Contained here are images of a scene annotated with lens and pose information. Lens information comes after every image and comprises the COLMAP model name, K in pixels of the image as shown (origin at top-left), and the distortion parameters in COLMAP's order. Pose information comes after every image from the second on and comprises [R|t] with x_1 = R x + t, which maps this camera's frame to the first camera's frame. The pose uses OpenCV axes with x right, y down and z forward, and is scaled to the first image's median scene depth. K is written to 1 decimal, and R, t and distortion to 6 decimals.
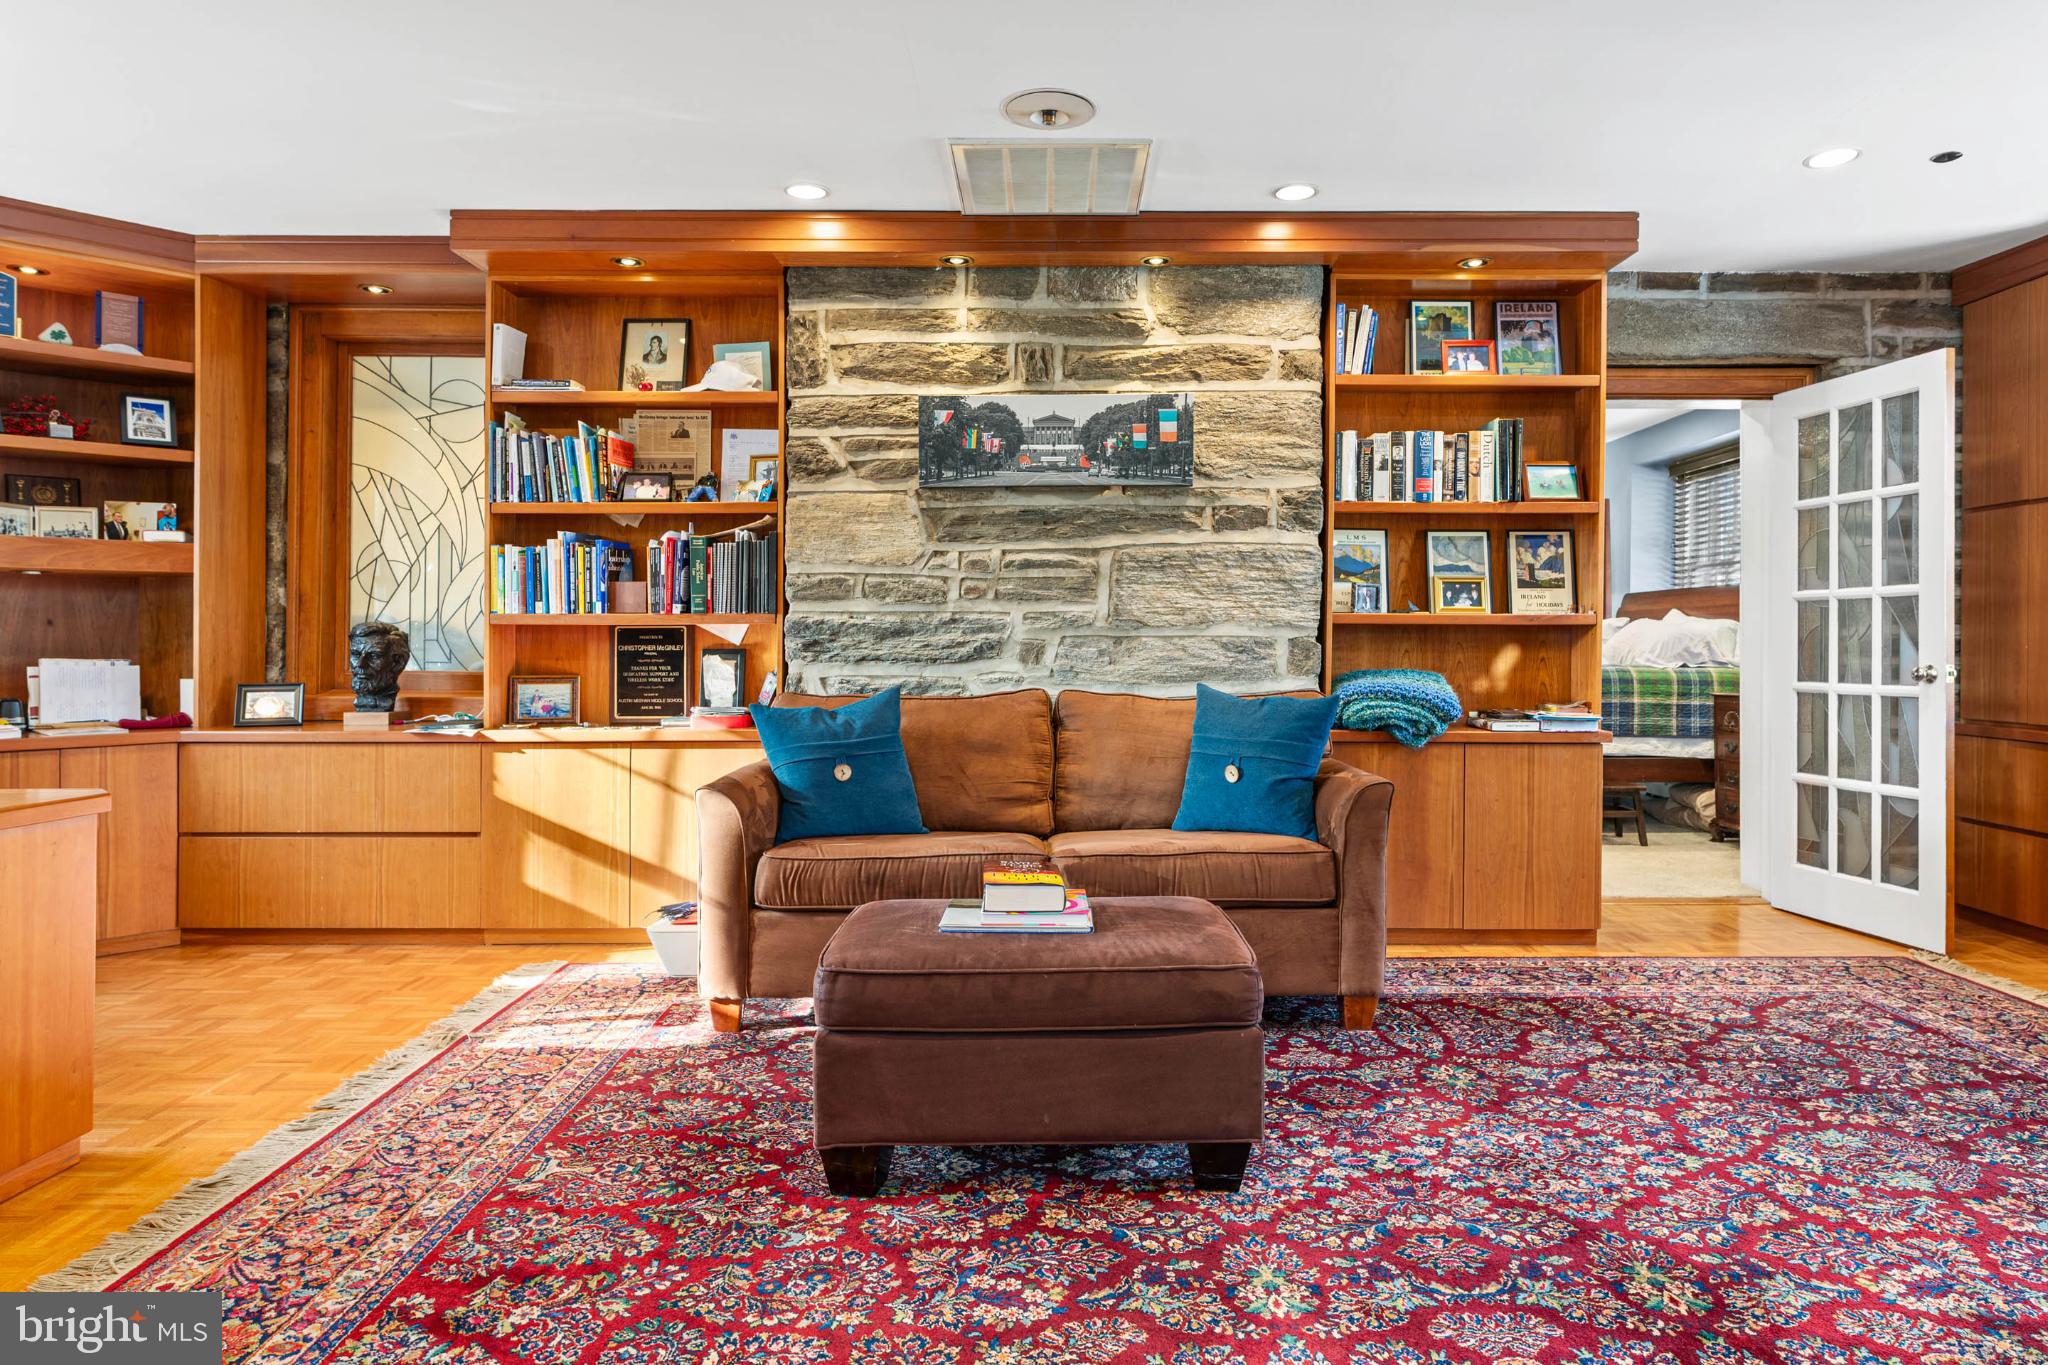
lens RADIAL K [[1207.5, 0, 1067.4], [0, 1207.5, 636.7], [0, 0, 1]] dist [0.000187, 0.001035]
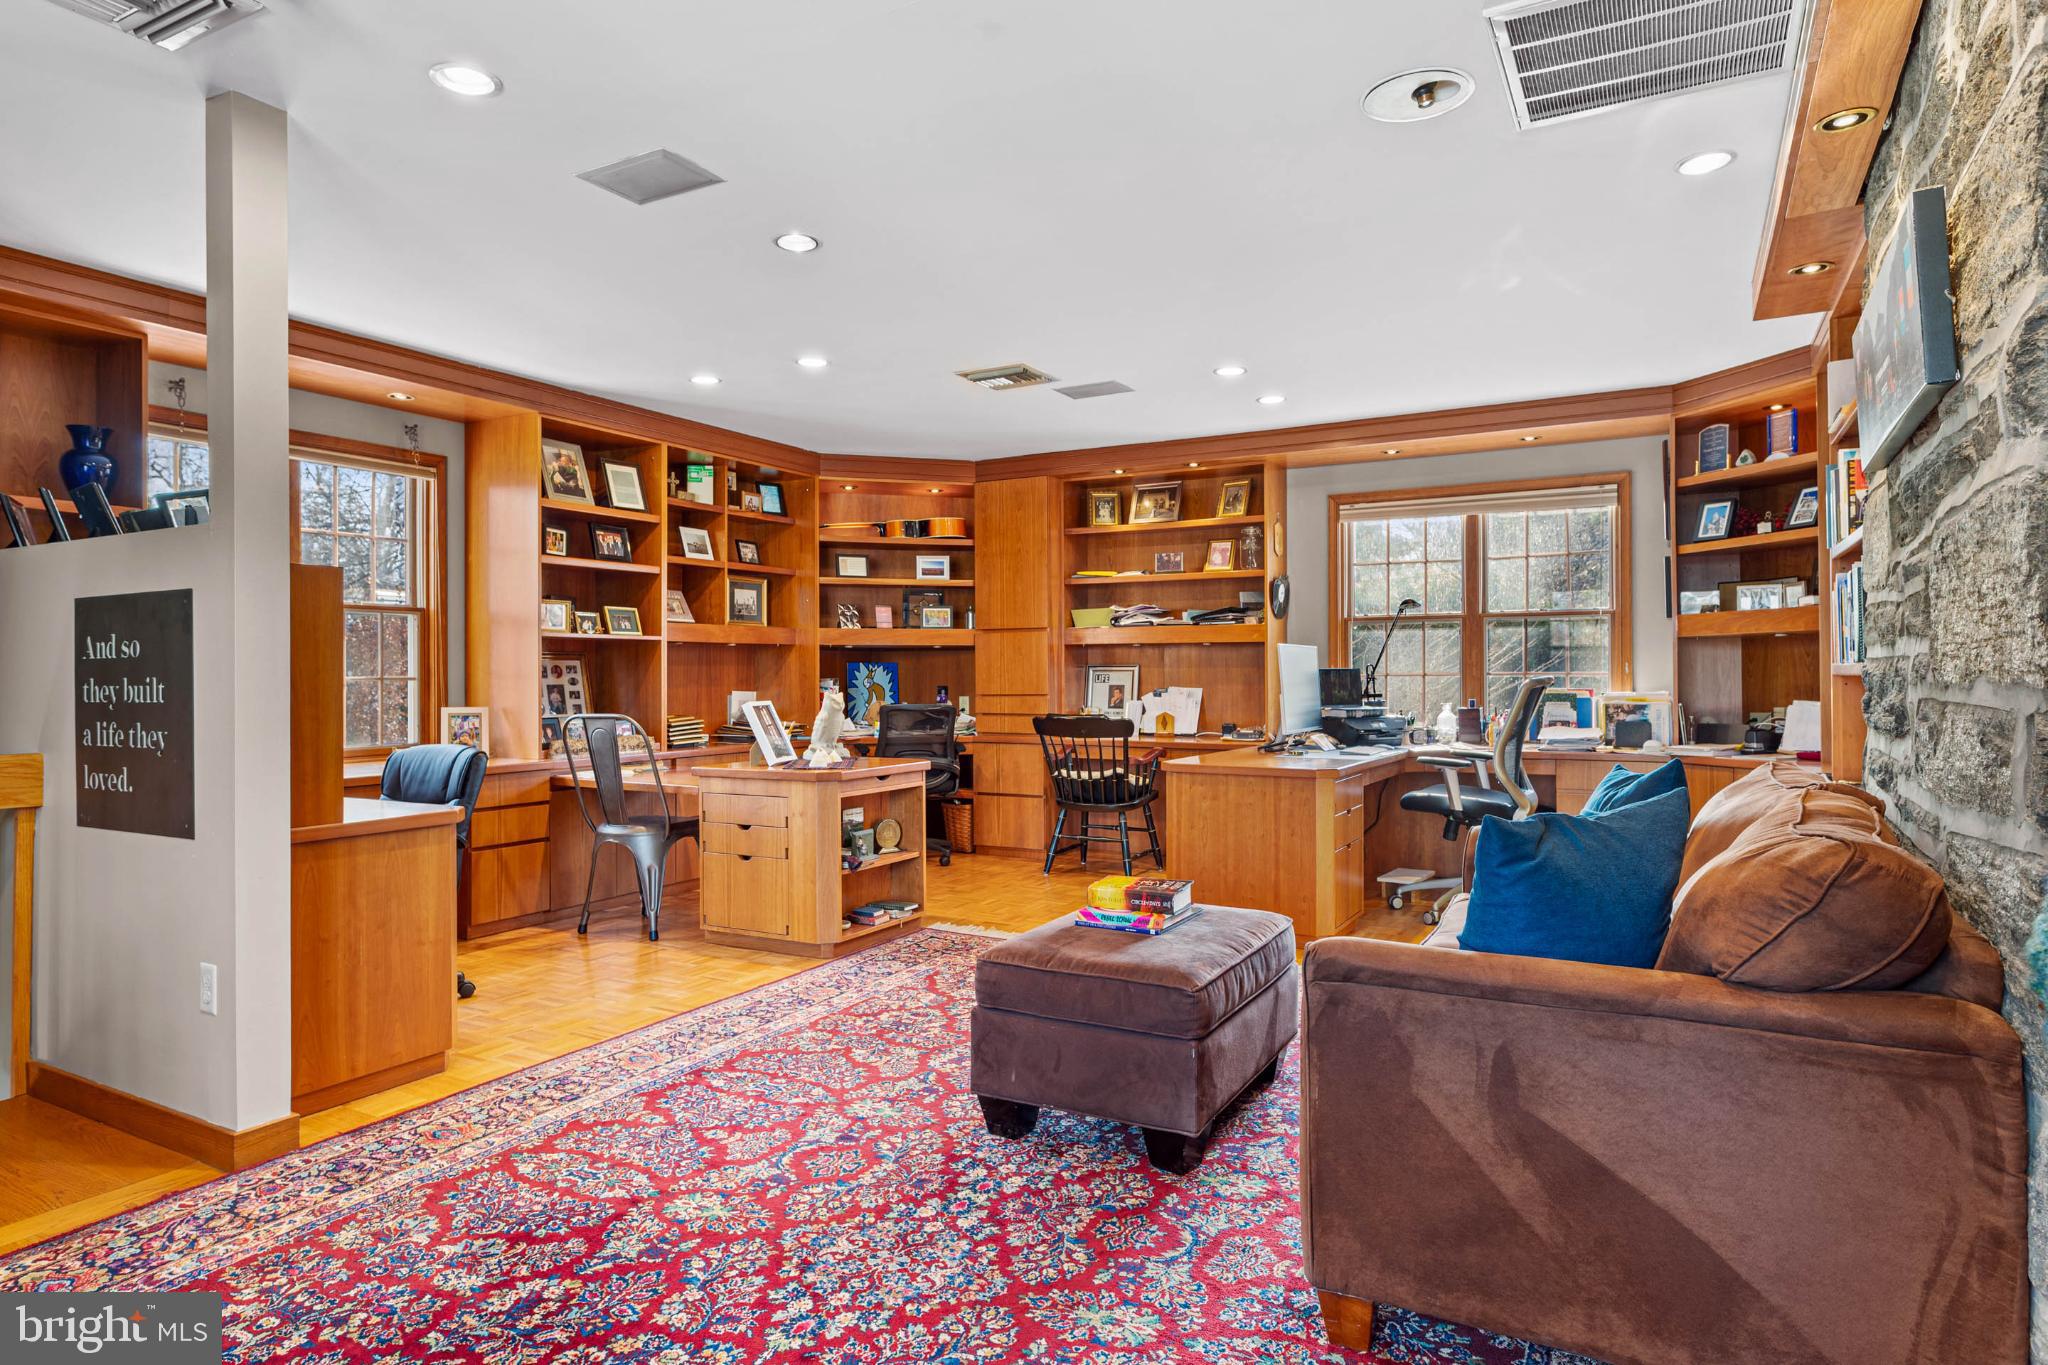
lens RADIAL K [[1184.3, 0, 1020.8], [0, 1184.3, 683.9], [0, 0, 1]] dist [0.003996, -0.002127]
pose [[-0.496967, 0.010222, -0.867709, 0.750917], [0.010243, 0.999930, 0.005913, -0.018234], [0.867709, -0.005950, -0.497037, 1.021105]]
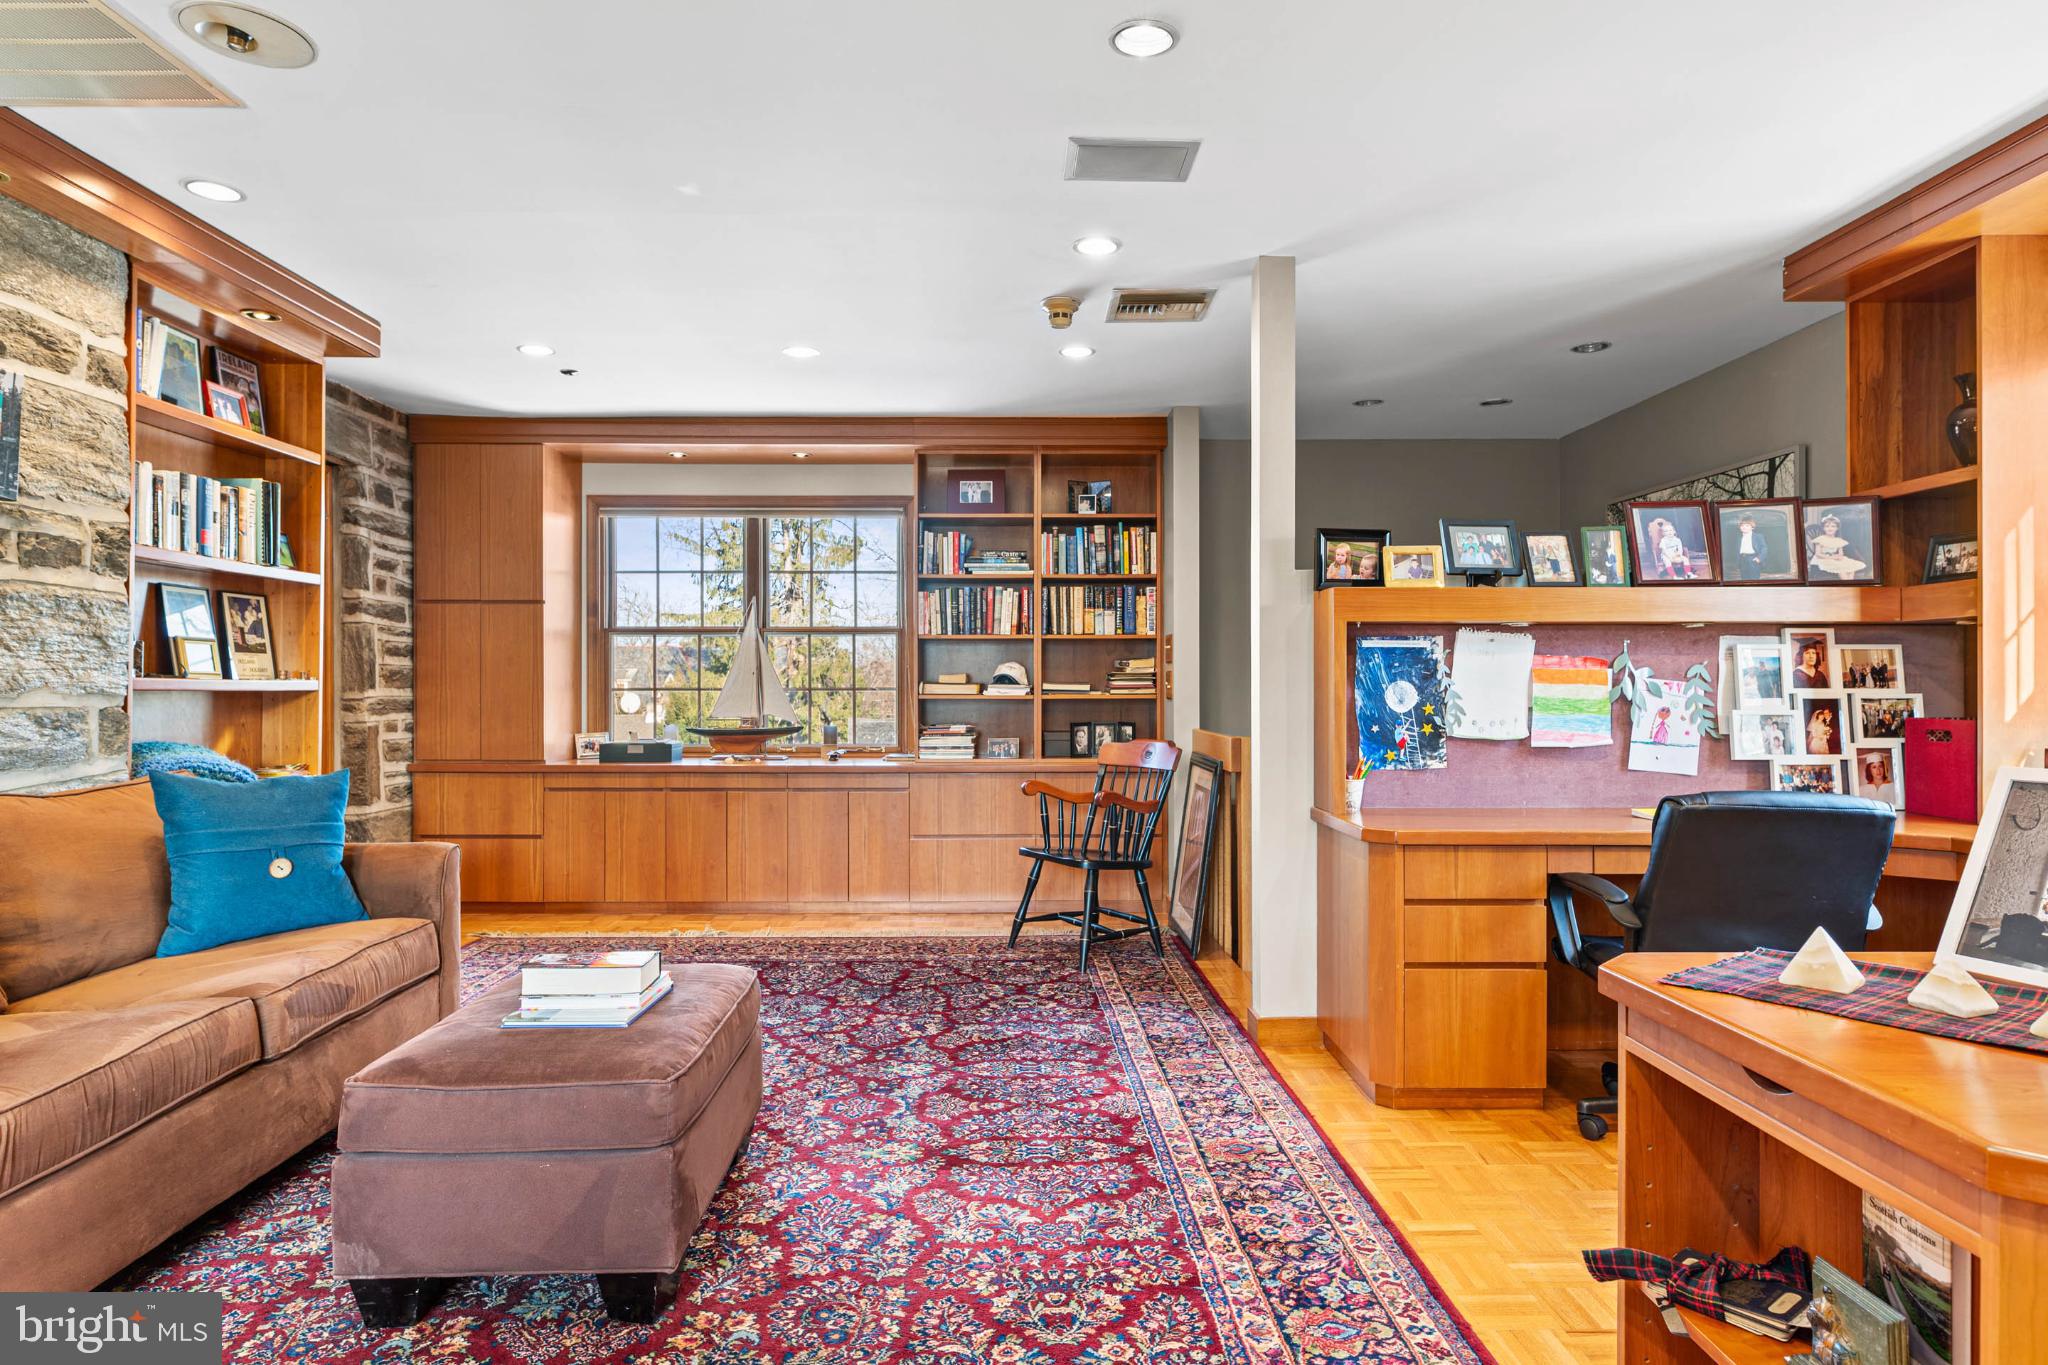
lens RADIAL K [[1184.3, 0, 1020.8], [0, 1184.3, 683.9], [0, 0, 1]] dist [0.003996, -0.002127]
pose [[-0.003969, 0.002848, 0.999988, -0.678970], [-0.007159, 0.999970, -0.002876, -0.019480], [-0.999967, -0.007170, -0.003948, 0.441537]]
